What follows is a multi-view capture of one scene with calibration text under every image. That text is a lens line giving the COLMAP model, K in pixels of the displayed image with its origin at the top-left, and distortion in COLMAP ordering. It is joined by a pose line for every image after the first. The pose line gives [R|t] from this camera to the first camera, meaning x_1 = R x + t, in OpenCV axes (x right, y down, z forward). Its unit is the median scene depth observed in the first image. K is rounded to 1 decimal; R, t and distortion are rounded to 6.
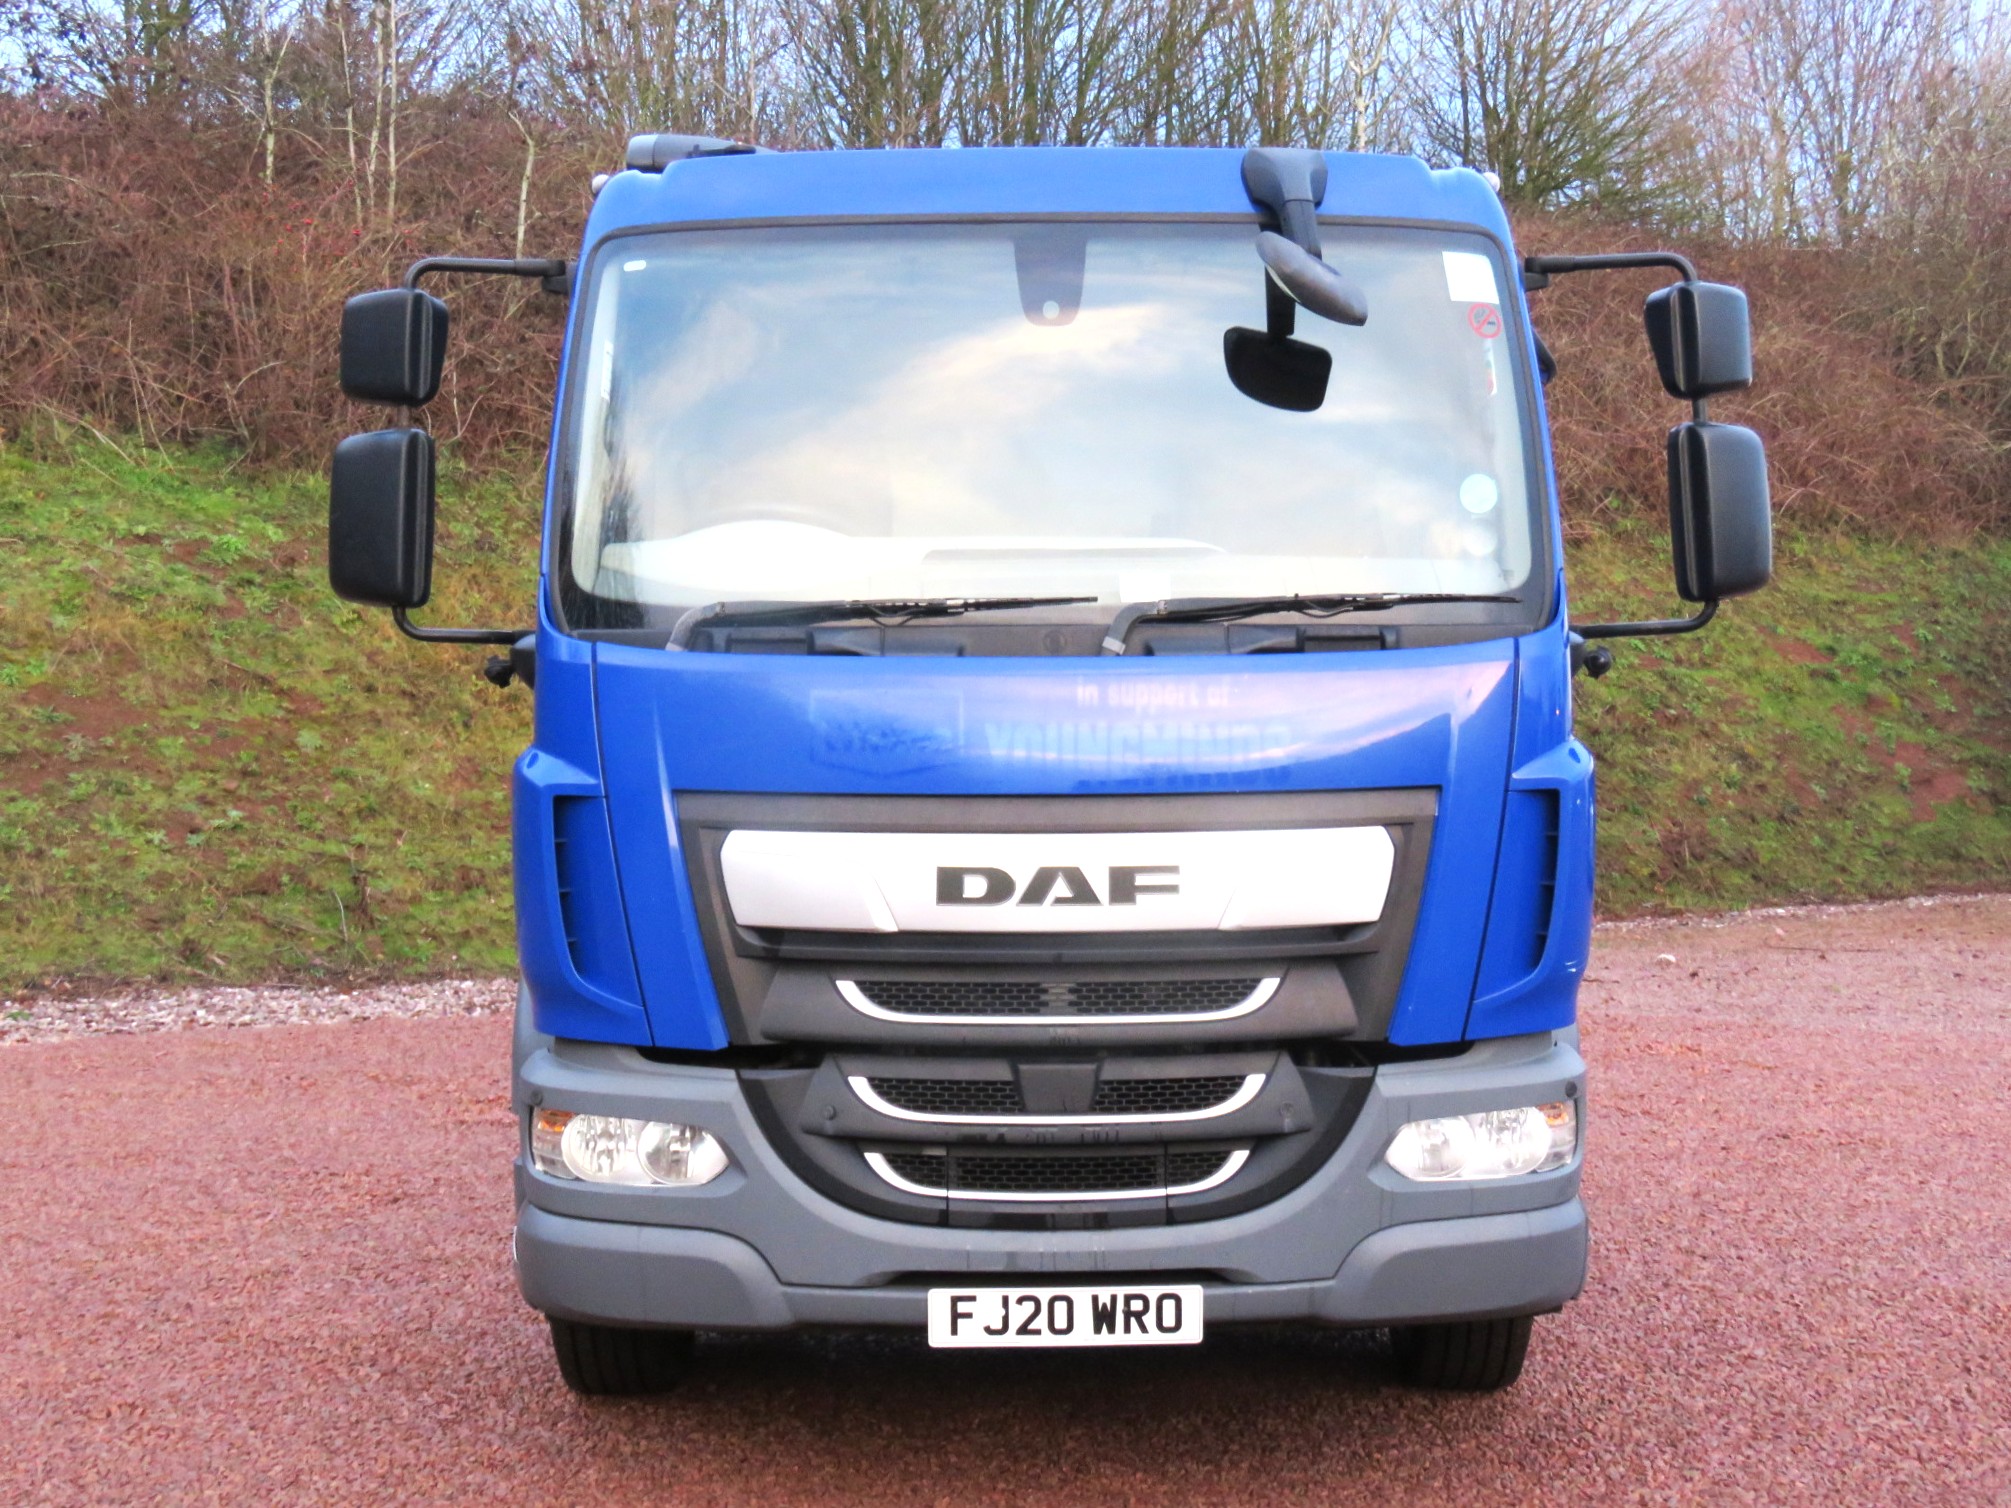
lens RADIAL K [[2929.2, 0, 1005.4], [0, 2929.2, 747.0], [0, 0, 1]] dist [-0.096886, 0.000000]
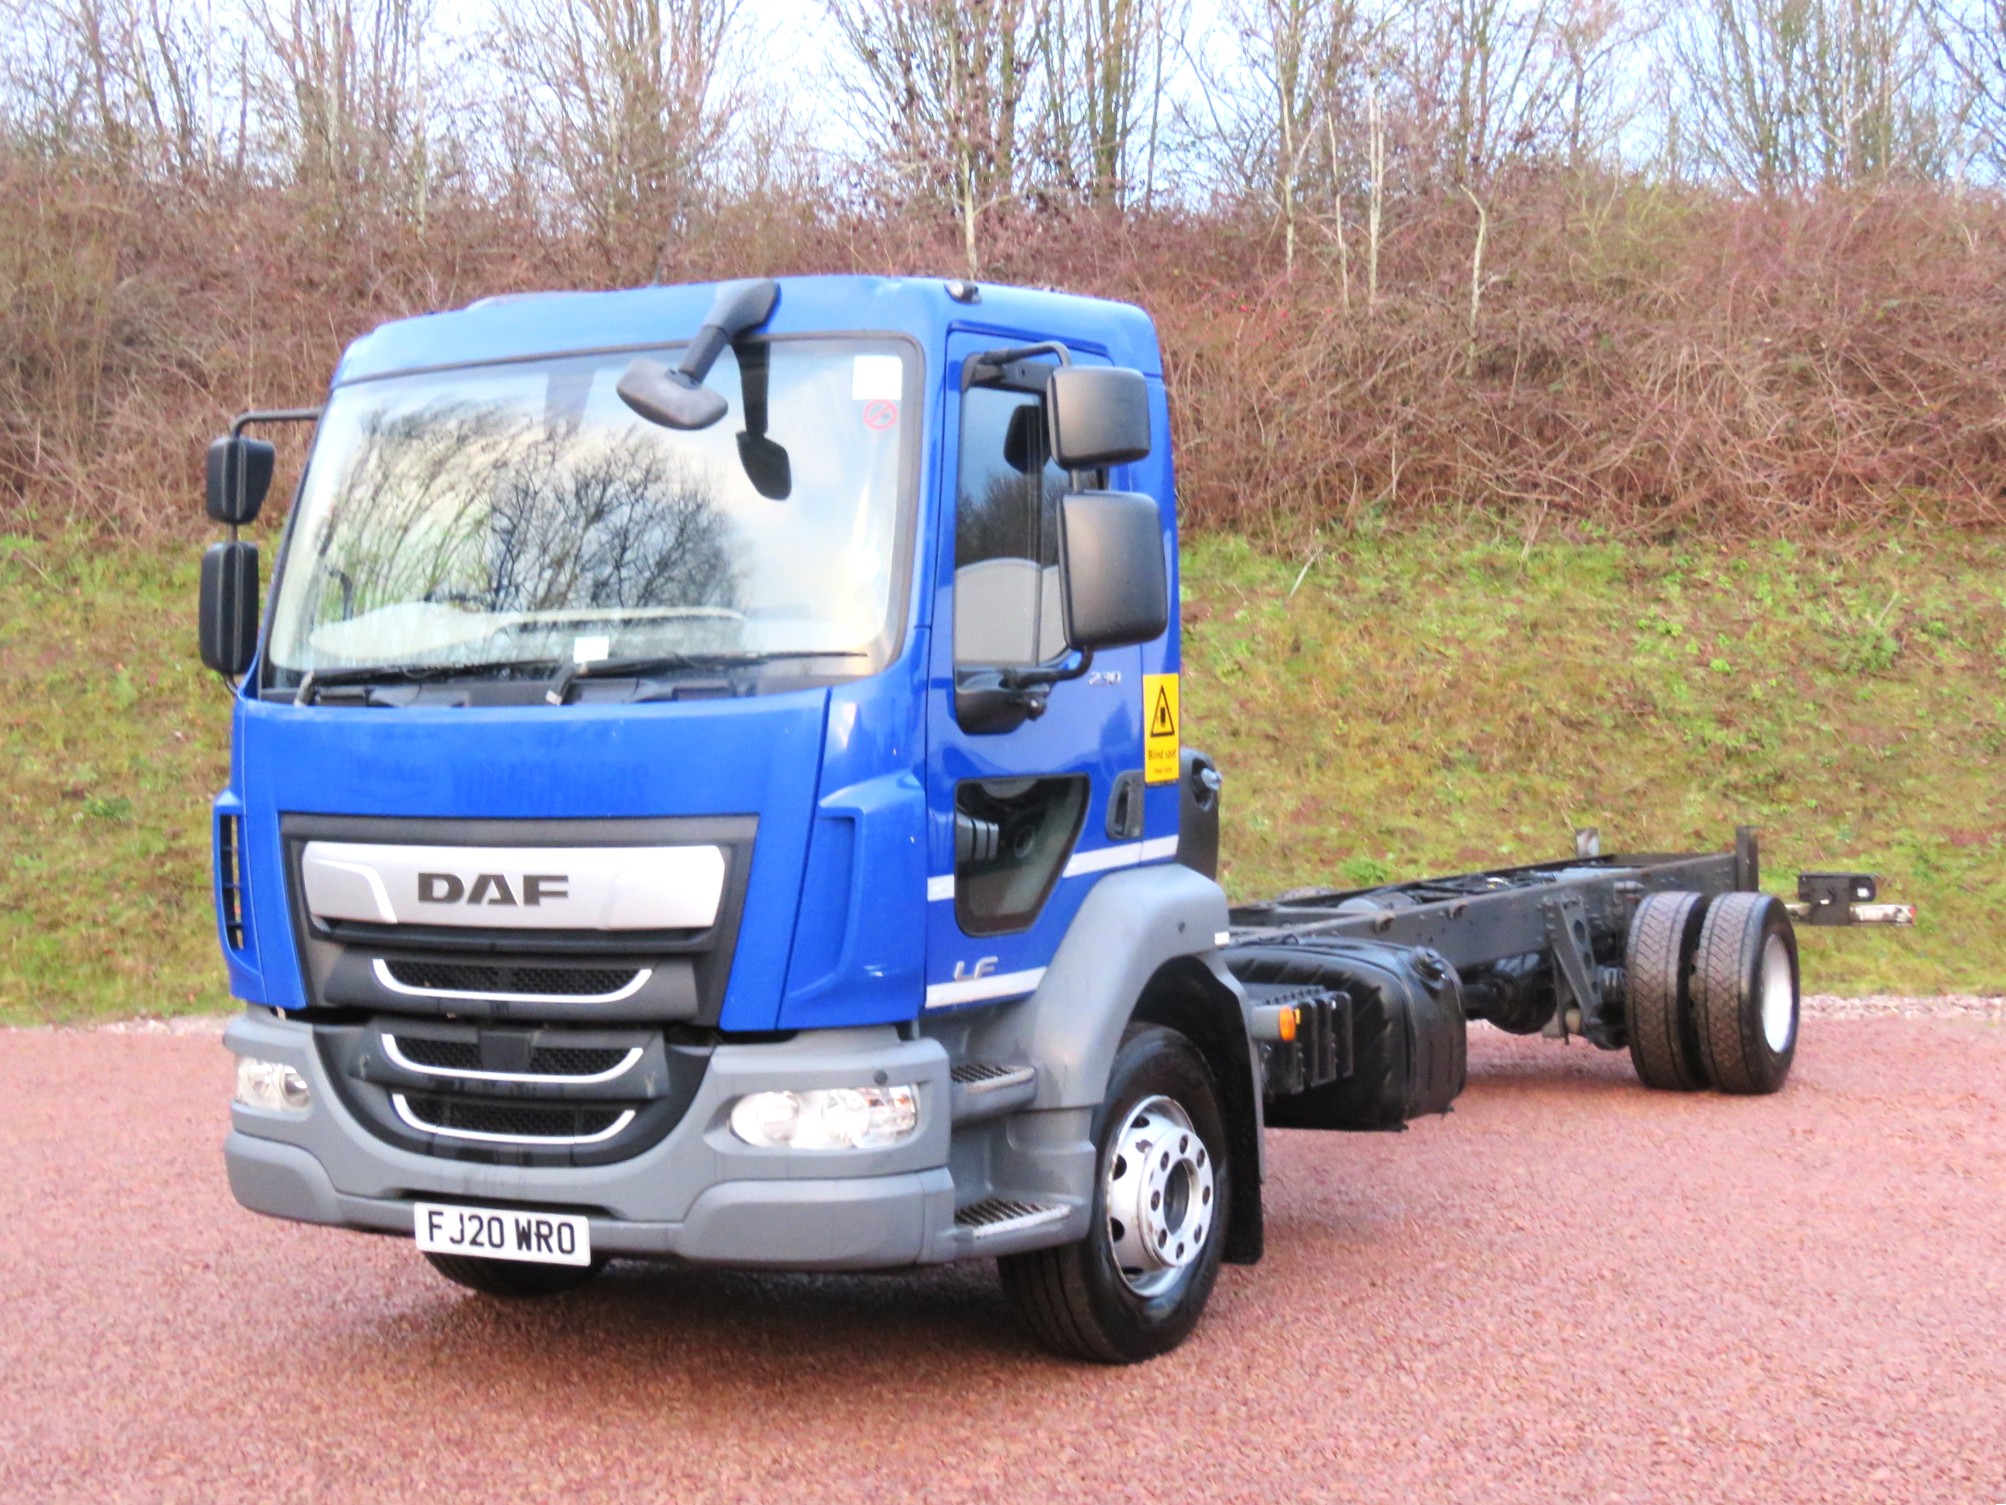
lens RADIAL K [[2922.0, 0, 998.8], [0, 2922.0, 756.4], [0, 0, 1]] dist [-0.096886, 0.000000]
pose [[0.866894, -0.001845, -0.498490, 0.825339], [-0.003986, 0.999936, -0.010633, 0.002502], [0.498477, 0.011204, 0.866830, 0.022322]]
